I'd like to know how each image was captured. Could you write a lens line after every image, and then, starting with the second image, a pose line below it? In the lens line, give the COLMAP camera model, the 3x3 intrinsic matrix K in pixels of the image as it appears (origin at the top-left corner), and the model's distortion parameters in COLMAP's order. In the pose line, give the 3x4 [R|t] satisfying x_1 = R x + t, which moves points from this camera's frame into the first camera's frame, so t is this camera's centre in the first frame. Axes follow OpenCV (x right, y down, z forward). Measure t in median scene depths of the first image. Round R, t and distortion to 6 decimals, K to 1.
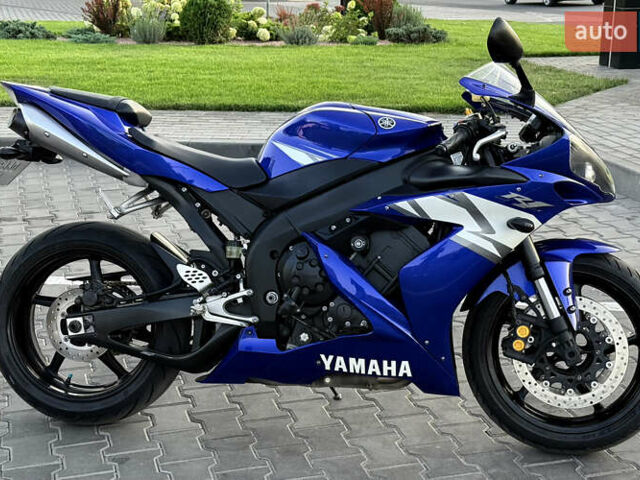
lens RADIAL K [[1130.1, 0, 320.0], [0, 1130.1, 240.0], [0, 0, 1]] dist [0.158588, -0.109984]
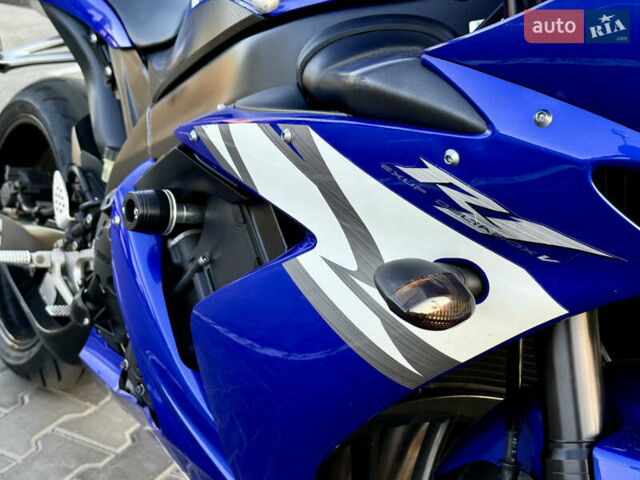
lens RADIAL K [[899.9, 0, 320.0], [0, 899.9, 240.0], [0, 0, 1]] dist [0.154704, -0.076630]
pose [[0.696337, 0.265455, -0.666820, 0.276236], [-0.183607, 0.964057, 0.192048, -0.056219], [0.693832, -0.011297, 0.720048, 0.775912]]
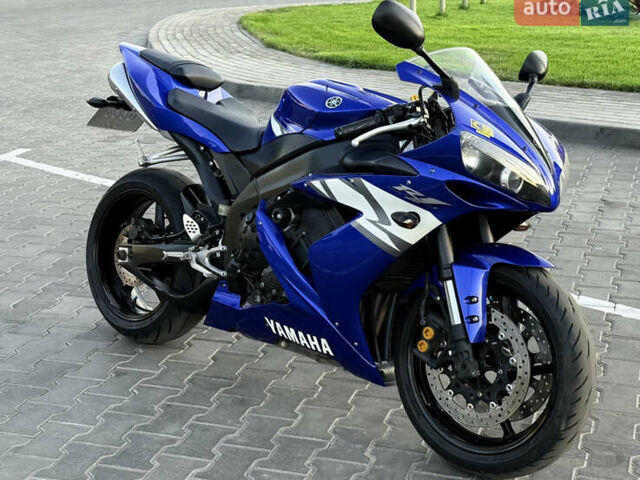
lens RADIAL K [[1061.4, 0, 322.7], [0, 1061.4, 232.2], [0, 0, 1]] dist [0.163781, -0.056896]
pose [[0.826161, 0.148568, -0.543494, 0.566508], [-0.134783, 0.988715, 0.065389, -0.048296], [0.547075, 0.019232, 0.836863, 0.199555]]
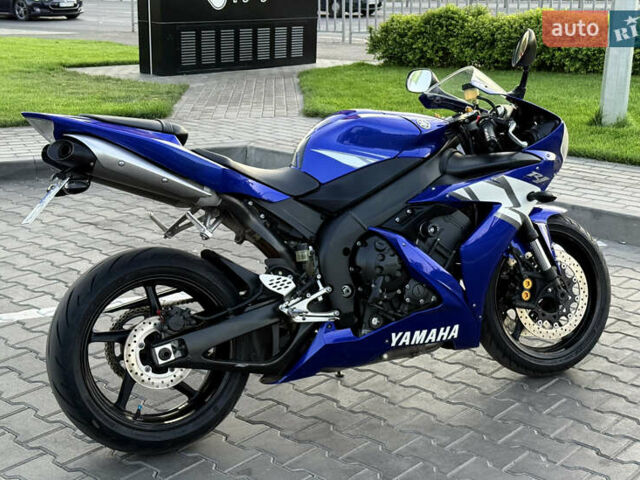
lens RADIAL K [[1014.8, 0, 334.9], [0, 1014.8, 239.8], [0, 0, 1]] dist [0.170497, -0.071461]
pose [[0.827767, -0.137272, 0.544020, -0.579935], [0.131931, 0.990043, 0.049074, -0.047807], [-0.545340, 0.031151, 0.837636, 0.179800]]
